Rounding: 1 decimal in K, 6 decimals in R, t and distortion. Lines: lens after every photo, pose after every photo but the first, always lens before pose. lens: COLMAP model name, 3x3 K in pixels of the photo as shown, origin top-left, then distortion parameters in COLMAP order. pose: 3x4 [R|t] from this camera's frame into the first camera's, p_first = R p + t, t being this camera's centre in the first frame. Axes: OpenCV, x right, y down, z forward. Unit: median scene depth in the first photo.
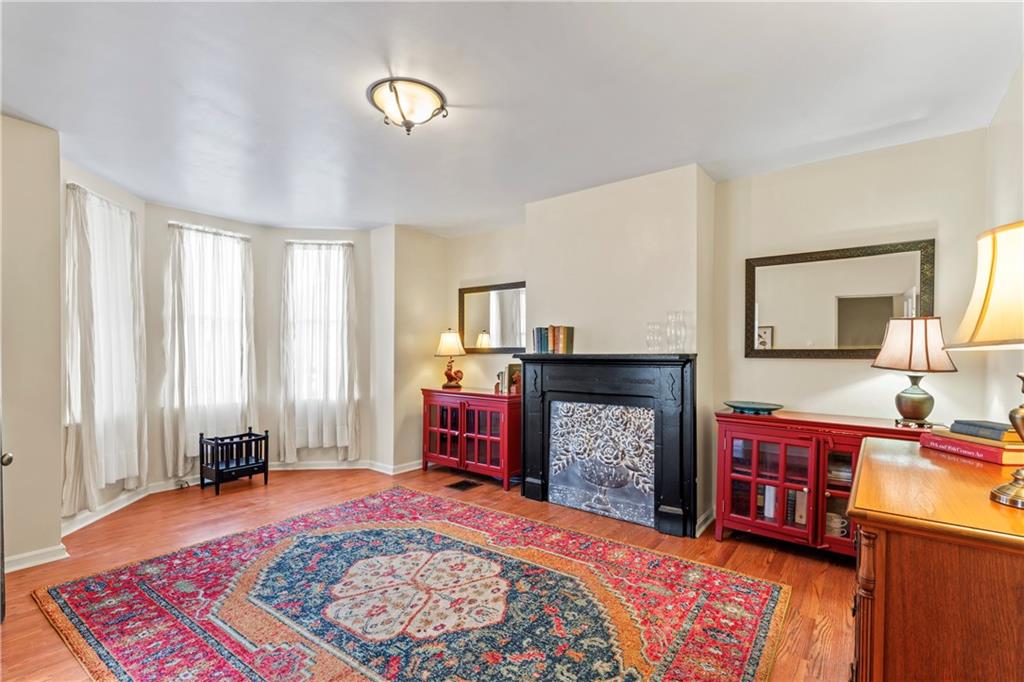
lens RADIAL K [[466.3, 0, 504.8], [0, 466.3, 353.1], [0, 0, 1]] dist [-0.001603, 0.000054]
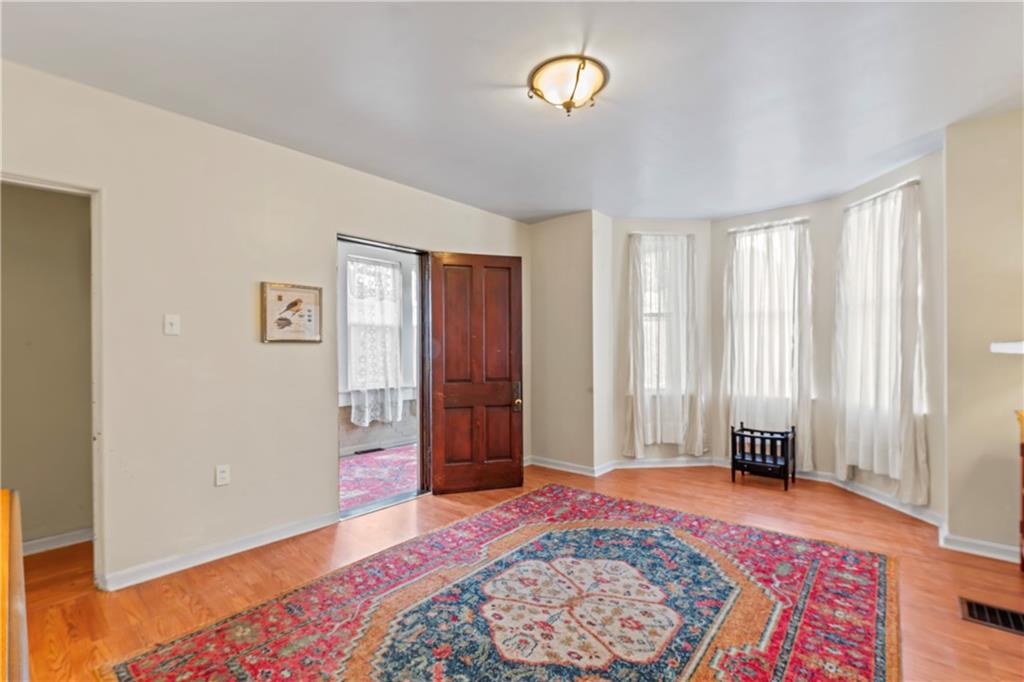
lens RADIAL K [[458.1, 0, 510.0], [0, 458.1, 343.3], [0, 0, 1]] dist [-0.000077, -0.000017]
pose [[-0.059383, -0.016328, -0.998102, 0.533415], [0.007106, 0.999834, -0.016779, 0.008677], [0.998210, -0.008089, -0.059257, 0.678469]]
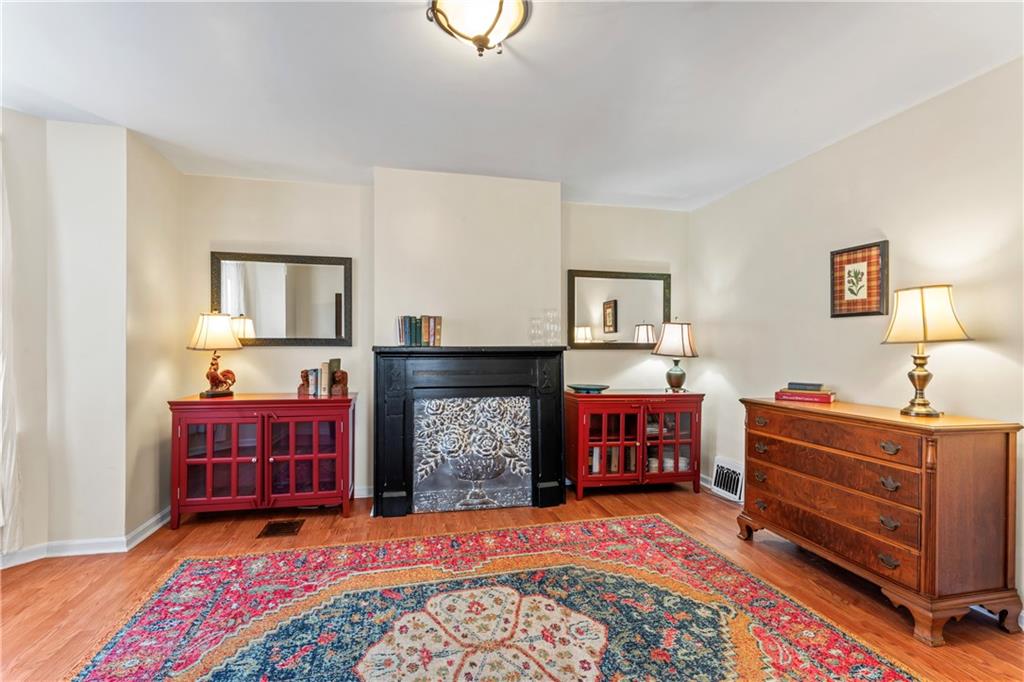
lens RADIAL K [[466.3, 0, 504.8], [0, 466.3, 353.1], [0, 0, 1]] dist [-0.001603, 0.000054]
pose [[0.627198, -0.012472, 0.778760, -0.555830], [-0.000772, 0.999861, 0.016635, 0.000319], [-0.778860, -0.011035, 0.627101, 0.363602]]
